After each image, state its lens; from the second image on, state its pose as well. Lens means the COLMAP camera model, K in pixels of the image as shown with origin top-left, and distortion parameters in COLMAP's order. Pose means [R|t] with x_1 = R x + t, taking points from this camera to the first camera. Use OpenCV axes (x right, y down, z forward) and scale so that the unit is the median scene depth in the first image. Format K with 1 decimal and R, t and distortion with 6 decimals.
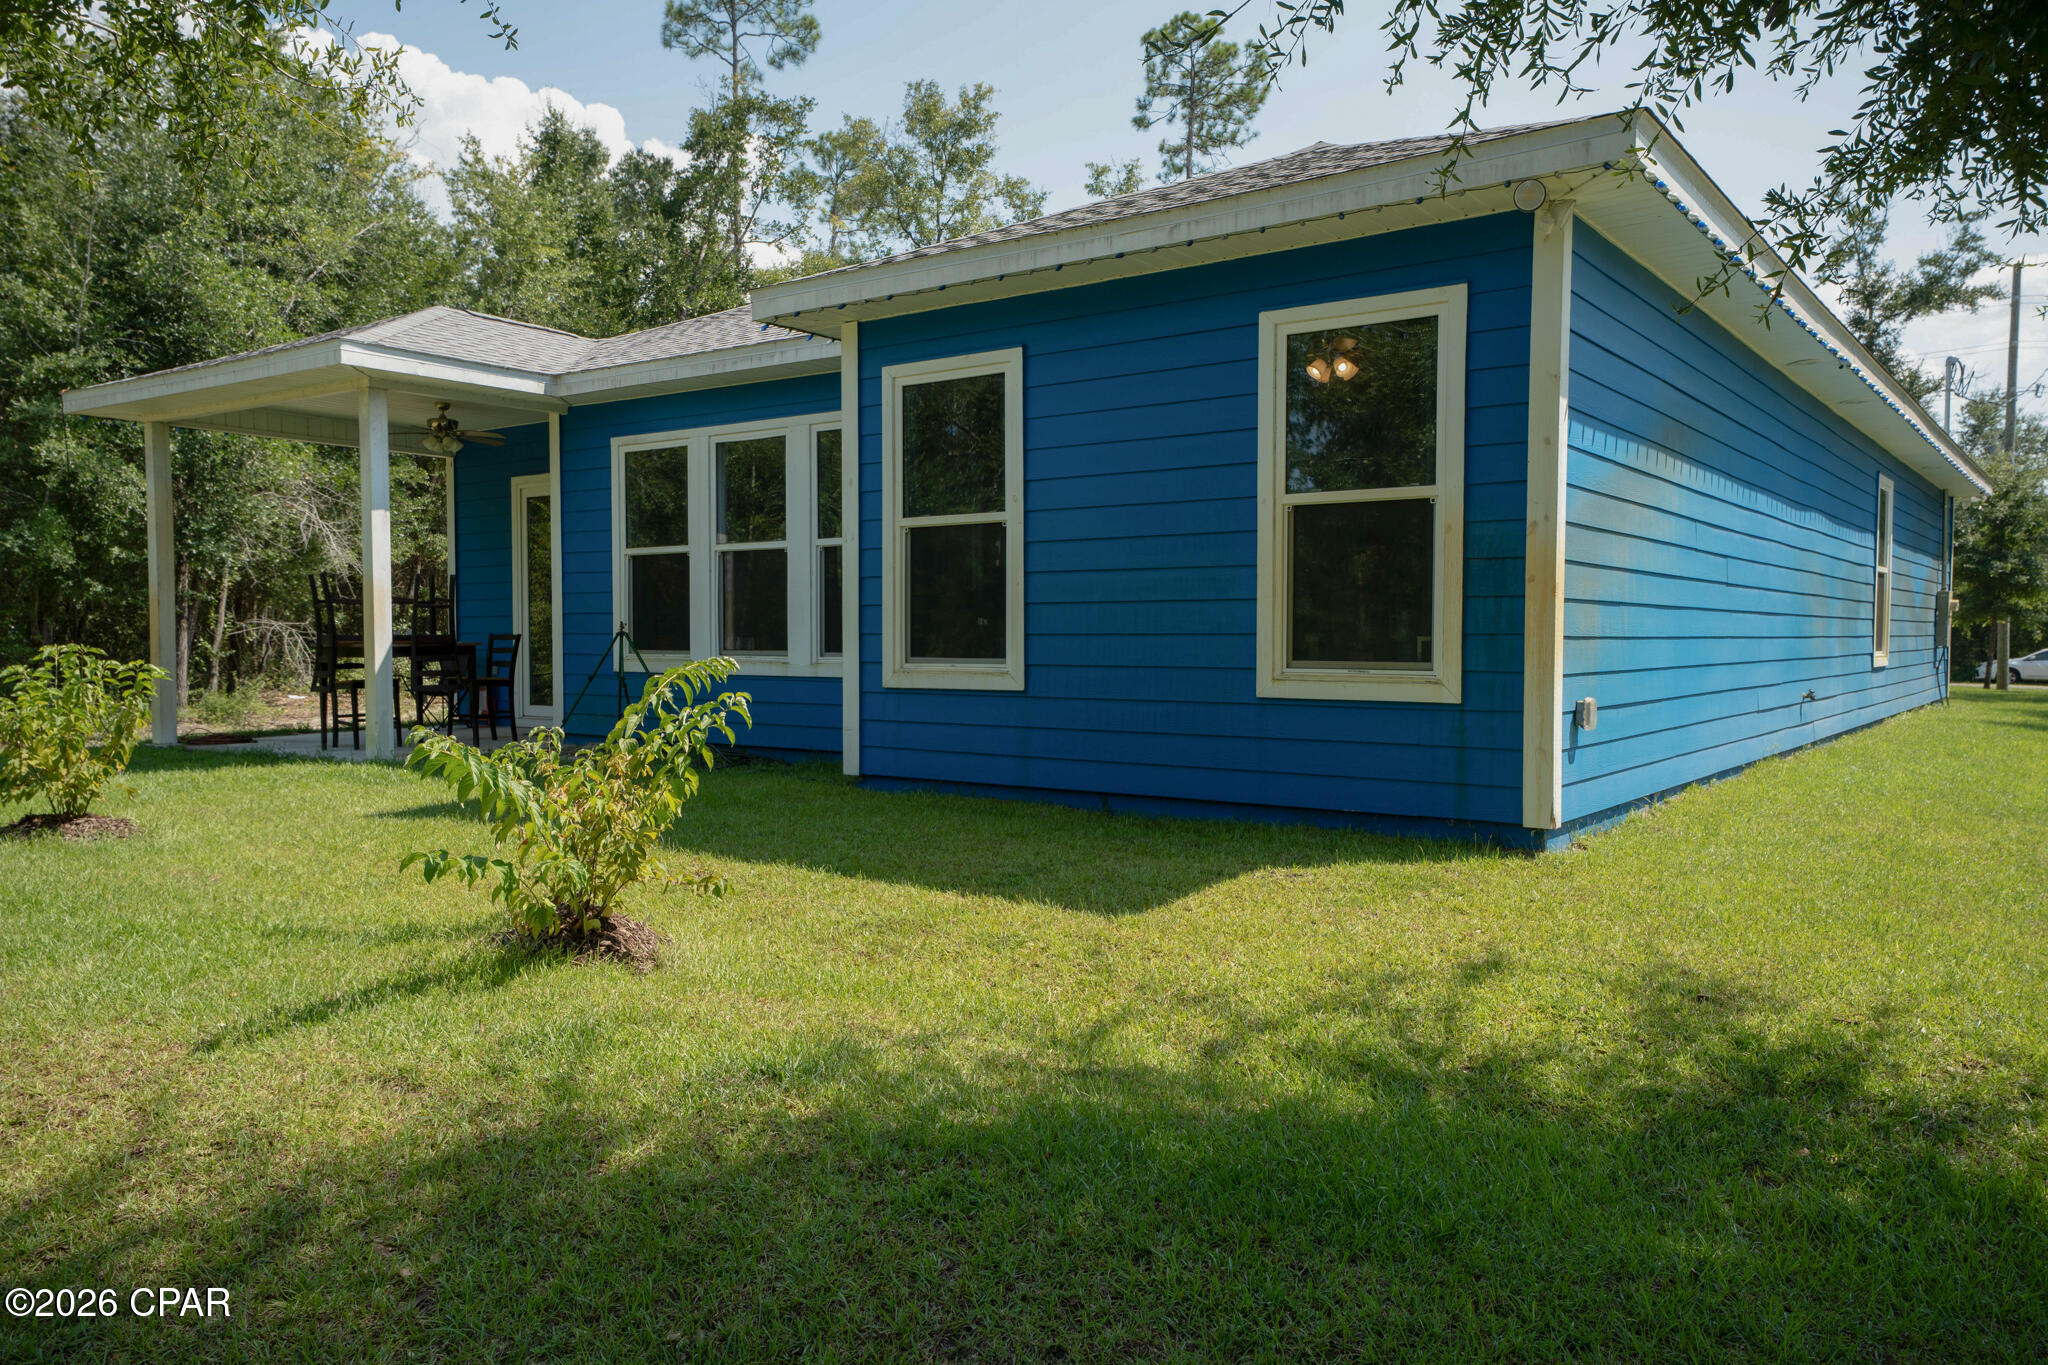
lens RADIAL K [[1486.4, 0, 1024.0], [0, 1486.4, 682.5], [0, 0, 1]] dist [0.004486, 0.001765]
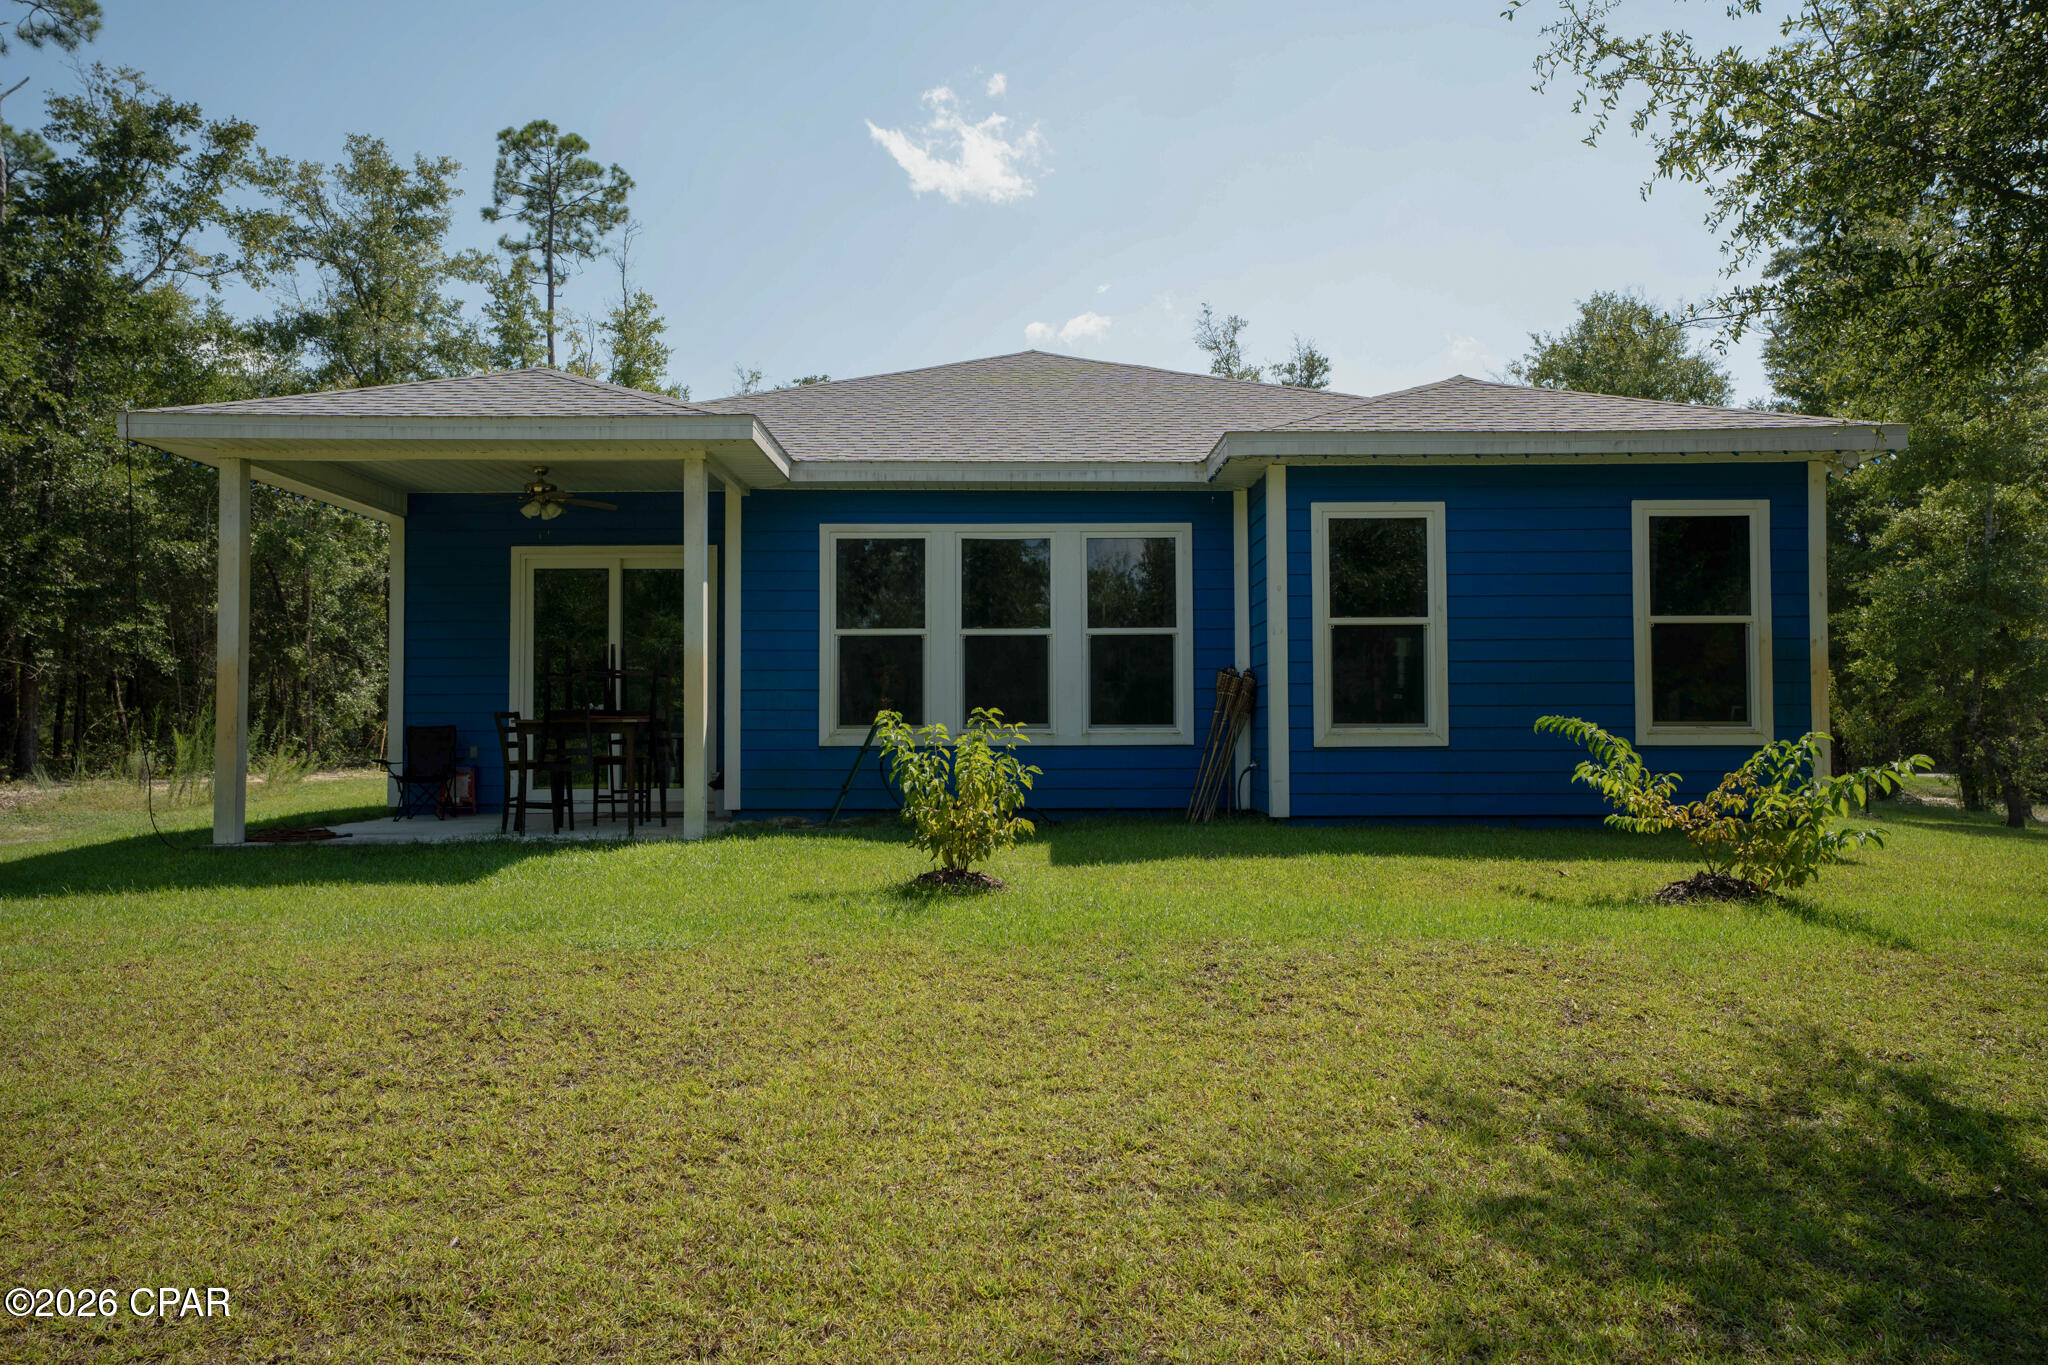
lens RADIAL K [[1418.5, 0, 1024.0], [0, 1418.5, 682.5], [0, 0, 1]] dist [0.001325, 0.086134]
pose [[0.795522, 0.012673, 0.605792, -0.850115], [0.025722, 0.998174, -0.054659, 0.006399], [-0.605378, 0.059065, 0.793744, 0.137113]]
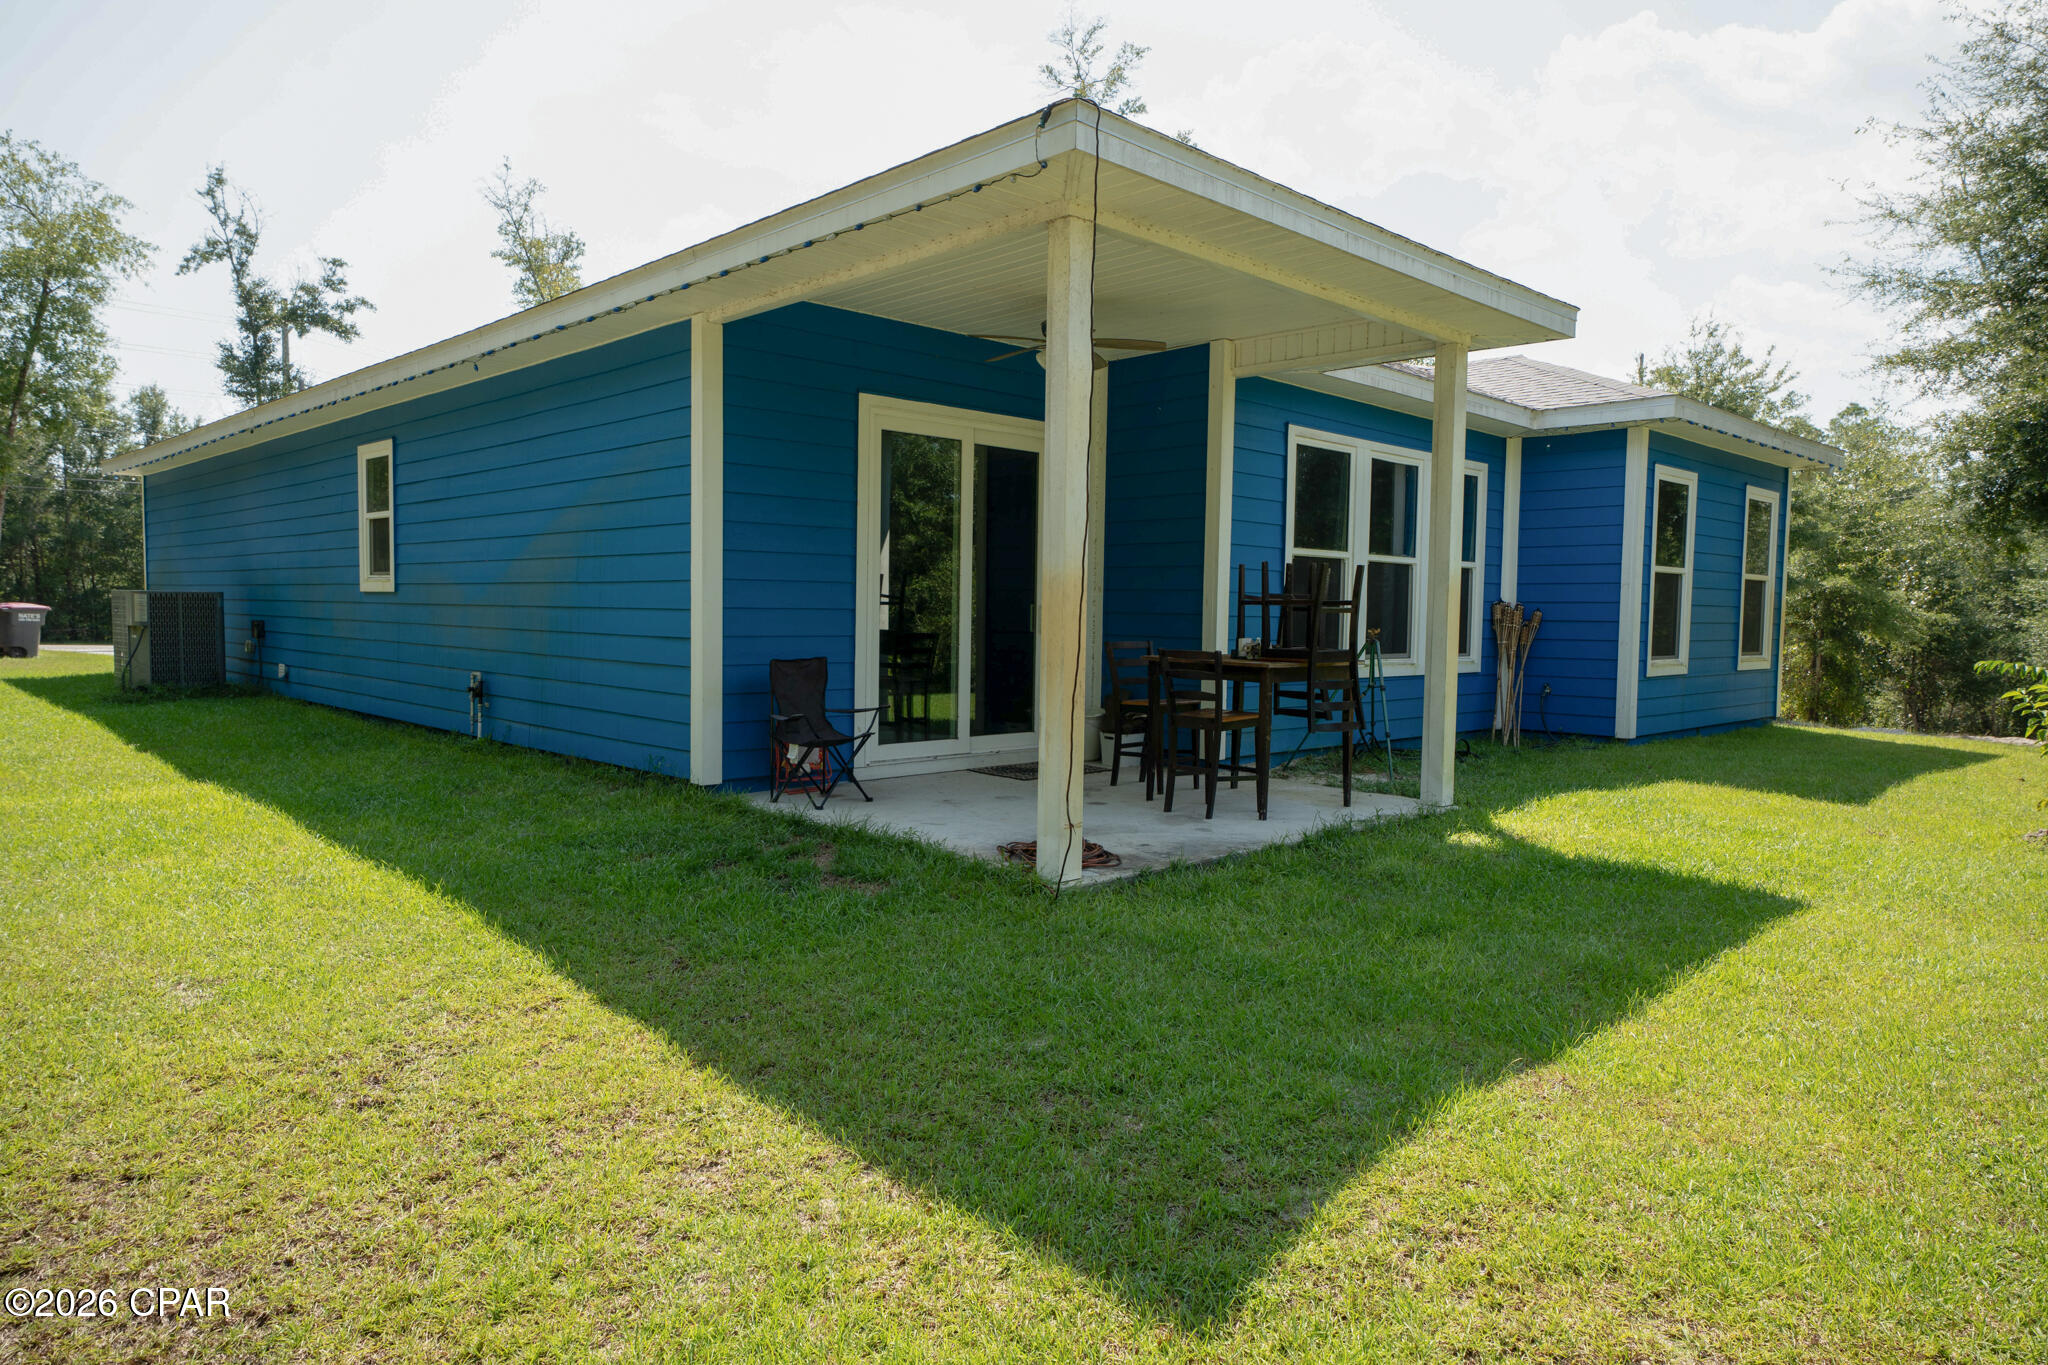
lens RADIAL K [[1243.0, 0, 1024.0], [0, 1243.0, 682.5], [0, 0, 1]] dist [-0.000292, 0.000092]
pose [[0.162025, -0.059582, 0.984986, -1.169713], [0.012782, 0.998218, 0.058280, -0.059410], [-0.986704, 0.003147, 0.162498, 1.146830]]
